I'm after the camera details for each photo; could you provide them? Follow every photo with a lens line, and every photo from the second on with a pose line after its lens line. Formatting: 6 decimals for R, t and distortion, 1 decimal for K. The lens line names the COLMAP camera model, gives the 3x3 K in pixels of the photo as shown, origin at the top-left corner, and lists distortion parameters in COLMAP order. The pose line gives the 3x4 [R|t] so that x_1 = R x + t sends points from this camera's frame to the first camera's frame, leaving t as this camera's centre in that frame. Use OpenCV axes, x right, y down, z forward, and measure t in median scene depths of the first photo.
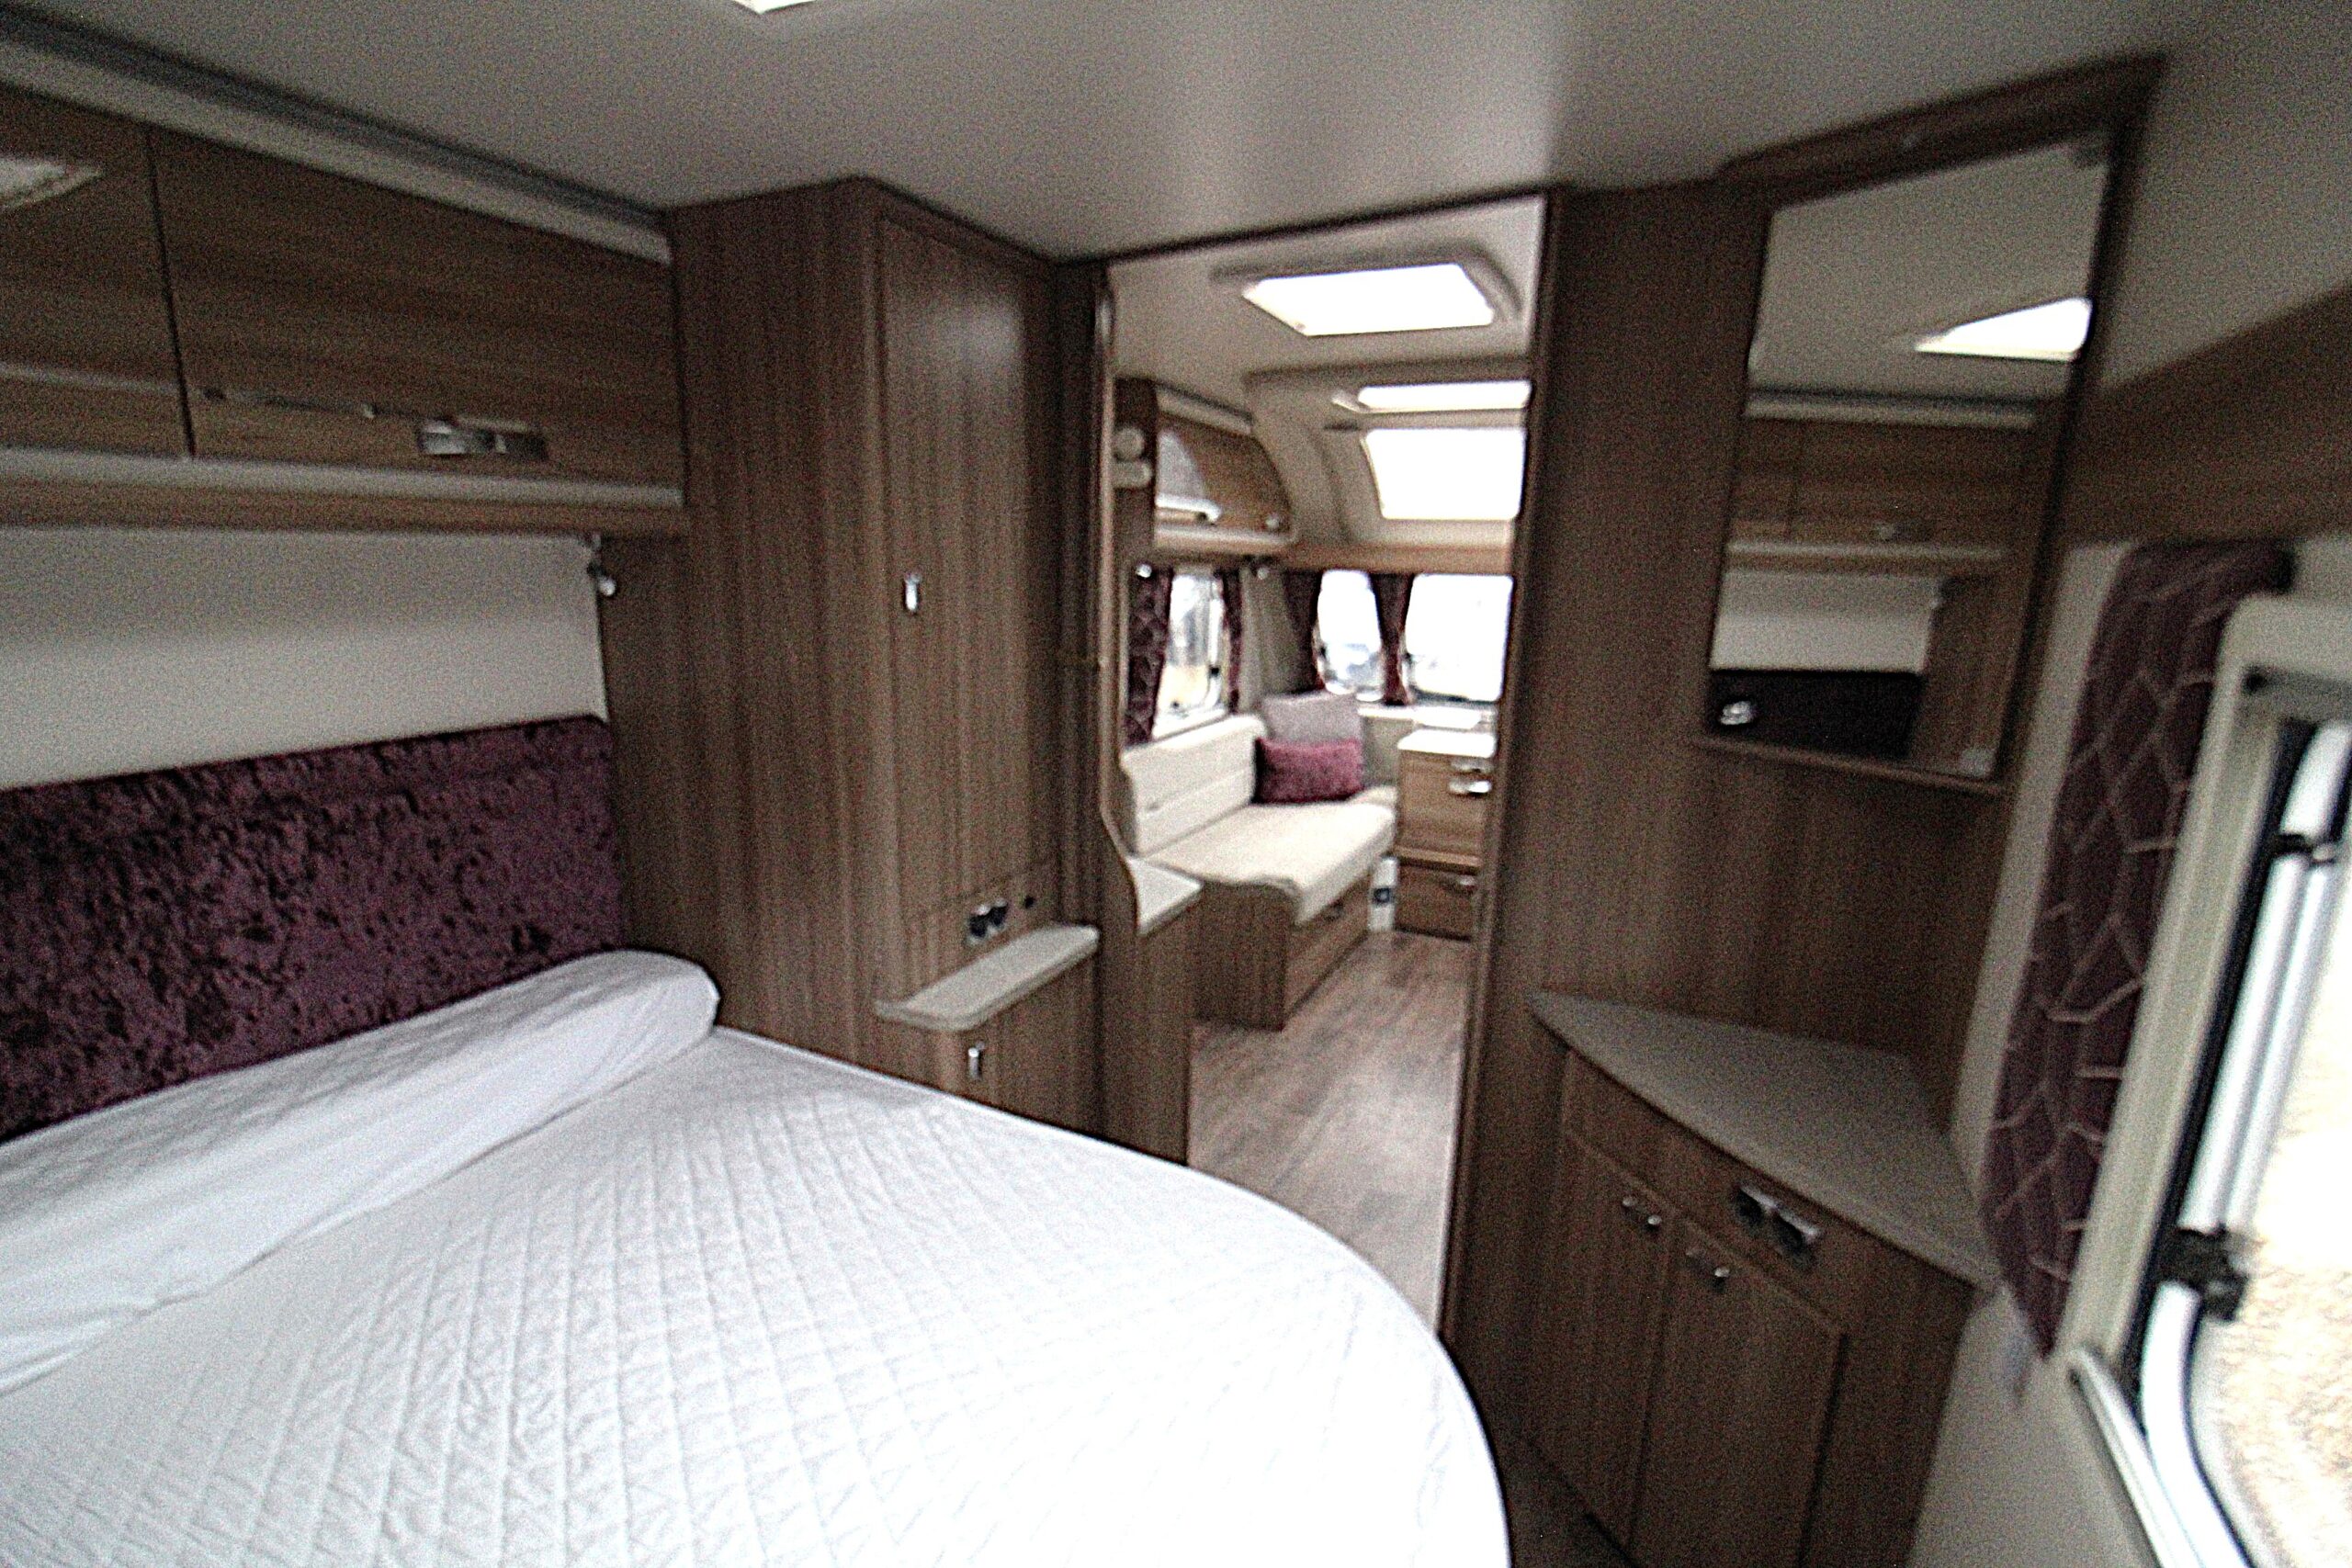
lens RADIAL K [[1099.2, 0, 1176.9], [0, 1099.2, 815.2], [0, 0, 1]] dist [-0.003149, -0.012749]
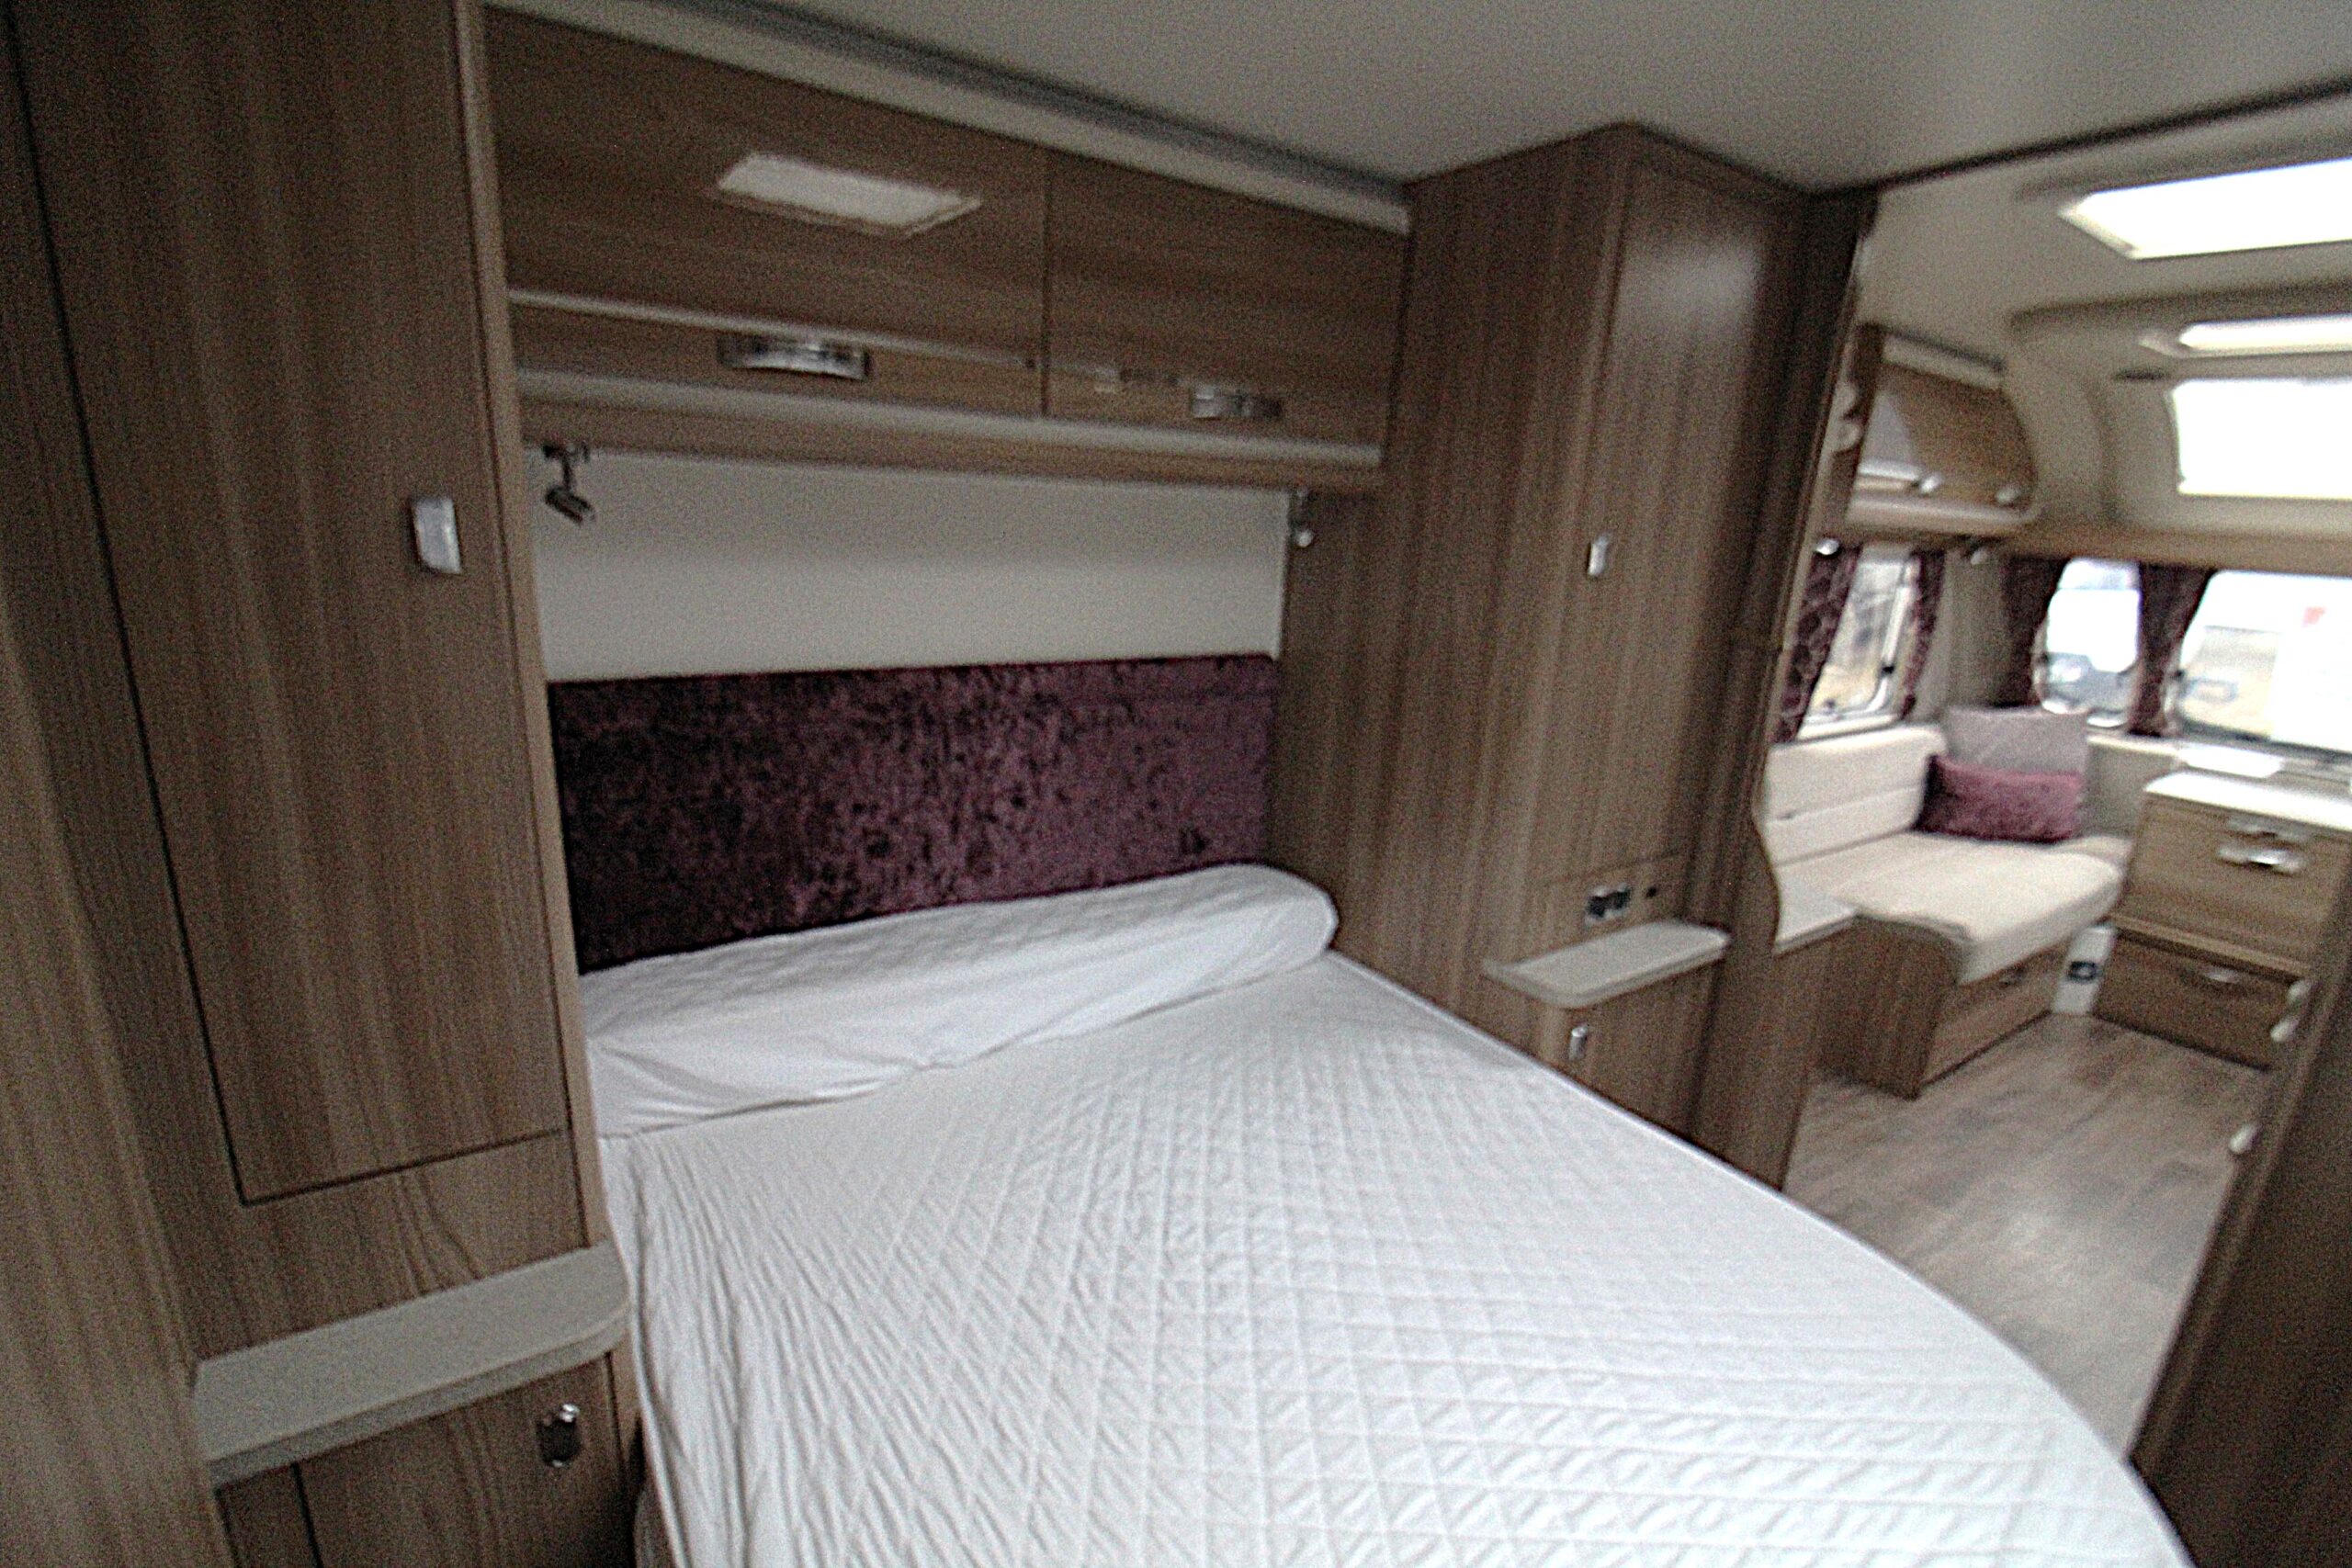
lens RADIAL K [[1100.9, 0, 1168.1], [0, 1100.9, 819.4], [0, 0, 1]] dist [-0.000334, -0.012835]
pose [[0.865670, 0.156501, -0.475525, -0.068996], [-0.142292, 0.987622, 0.066002, 0.017693], [0.479968, 0.010527, 0.877223, -0.034740]]
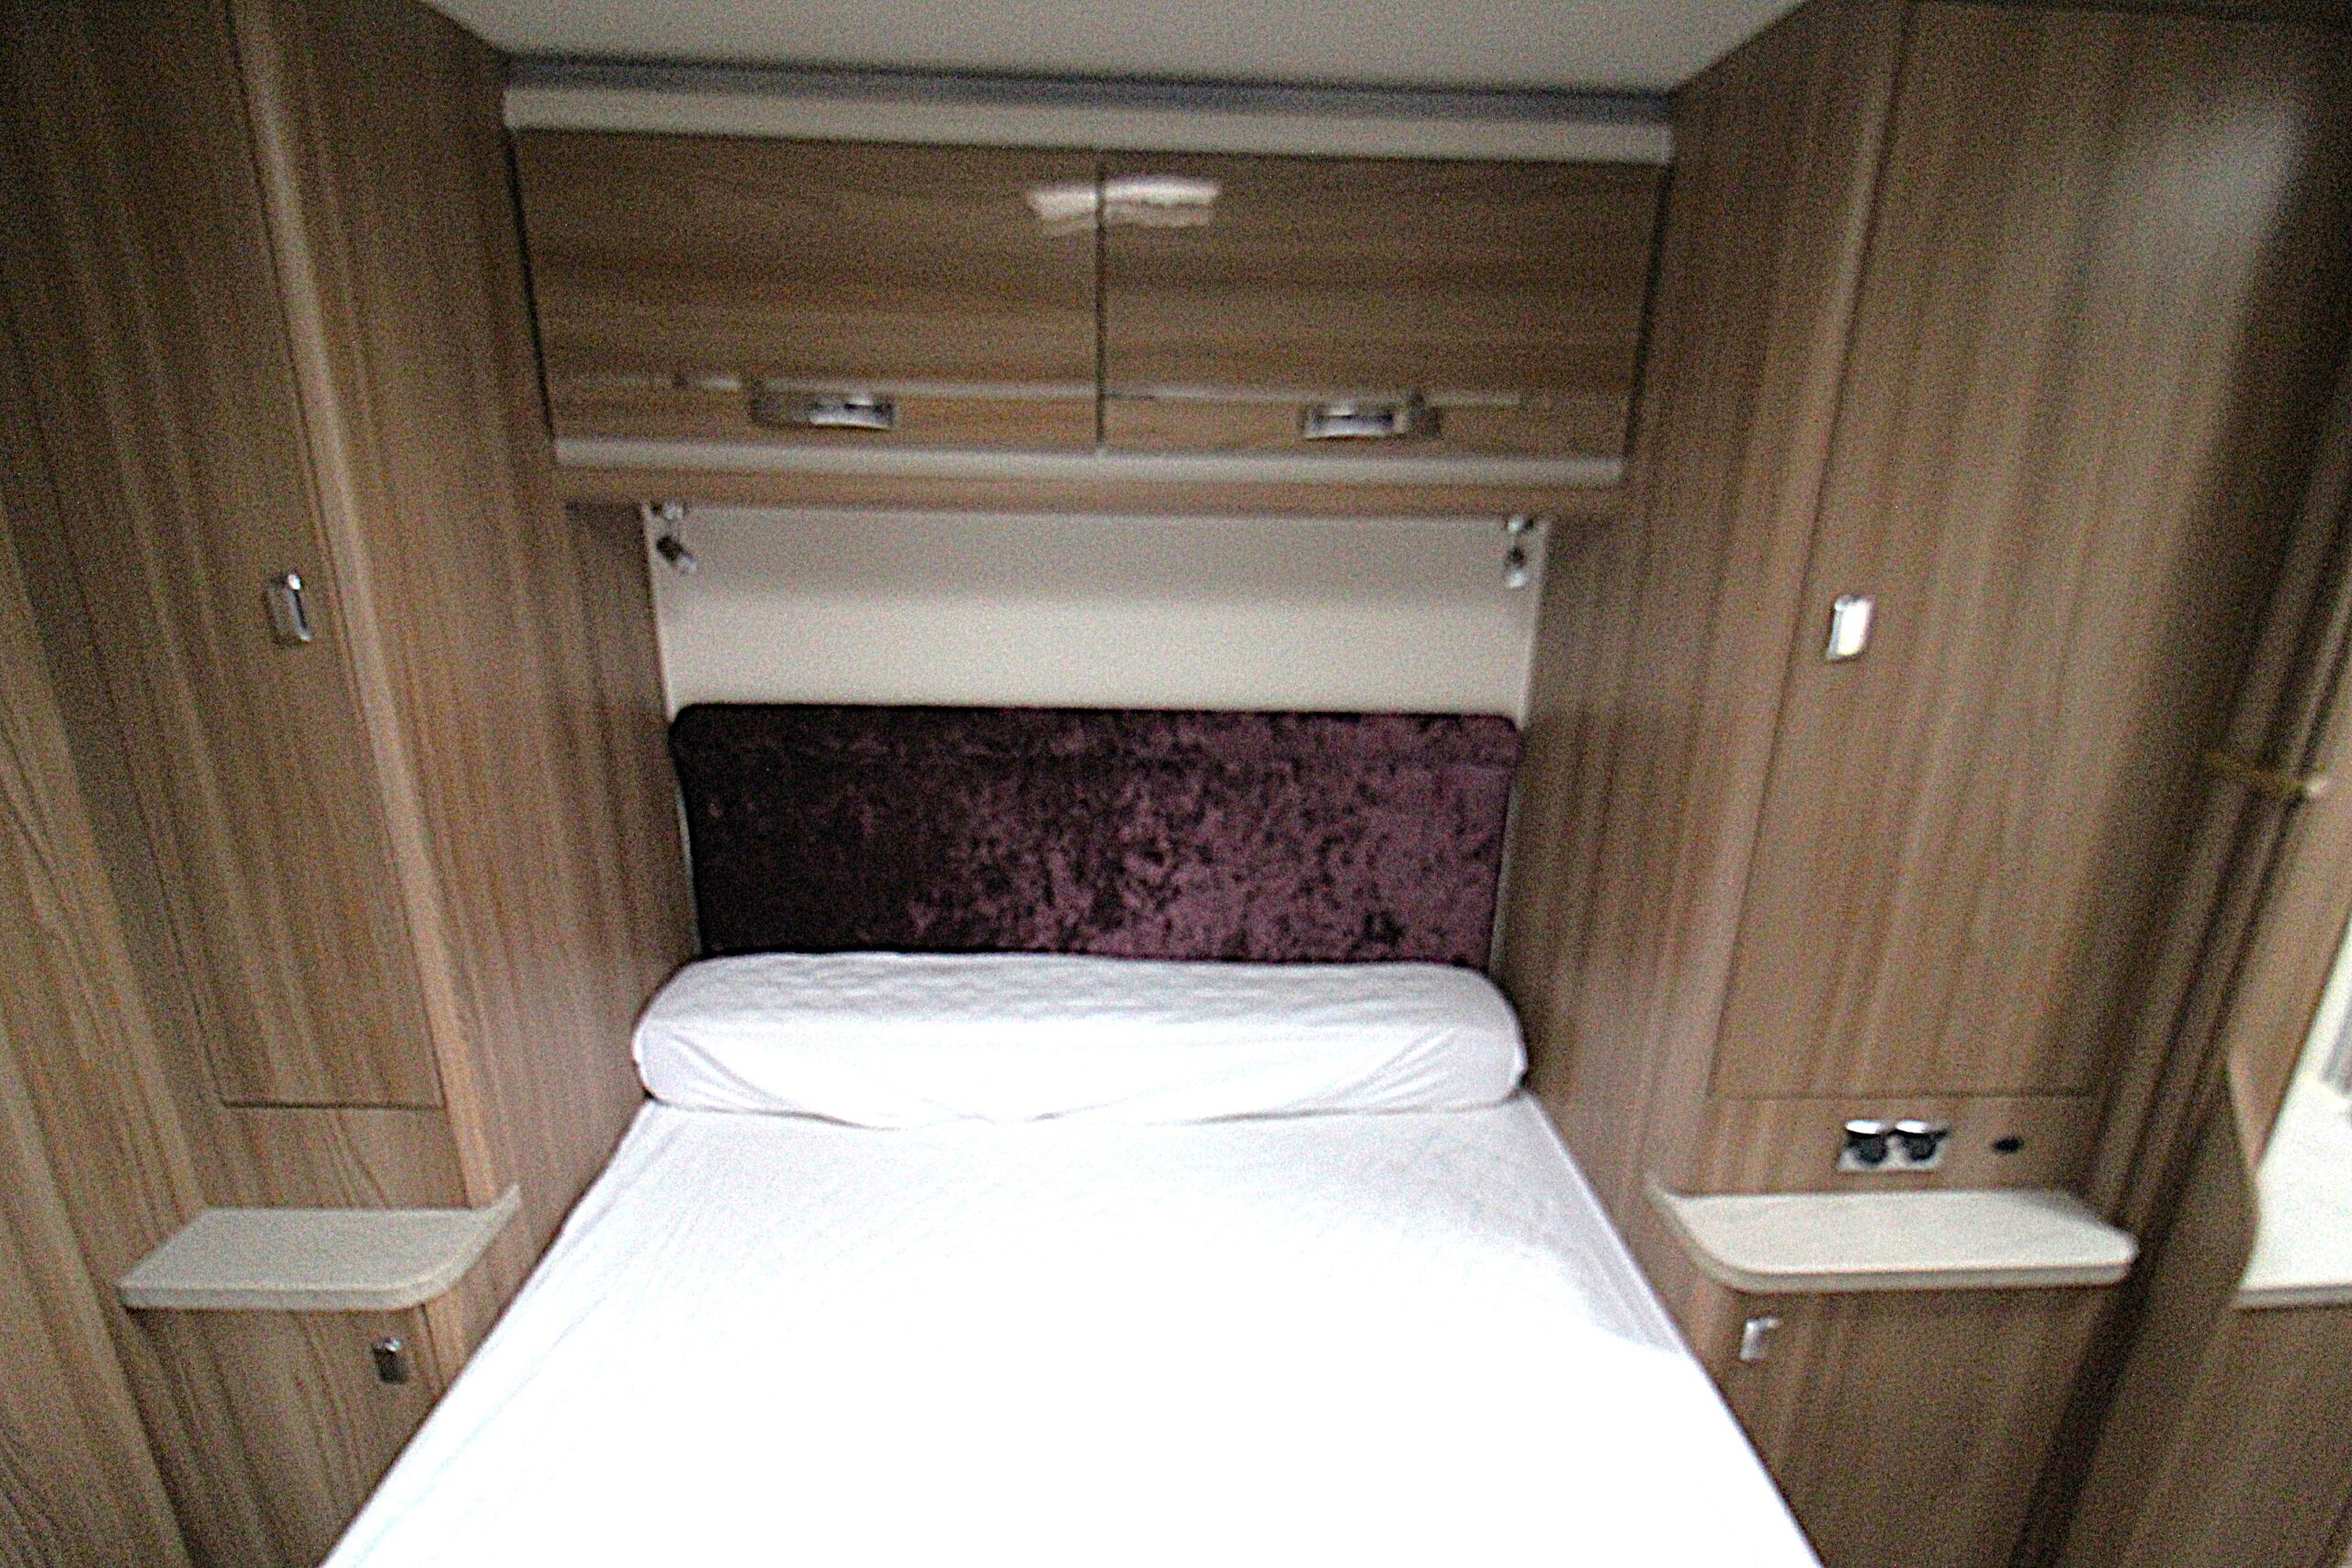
lens RADIAL K [[1099.2, 0, 1176.9], [0, 1099.2, 815.2], [0, 0, 1]] dist [-0.003149, -0.012749]
pose [[0.458285, 0.257464, -0.850698, 0.145846], [-0.210829, 0.961298, 0.177360, -0.129250], [0.863438, 0.098071, 0.494829, 0.372494]]
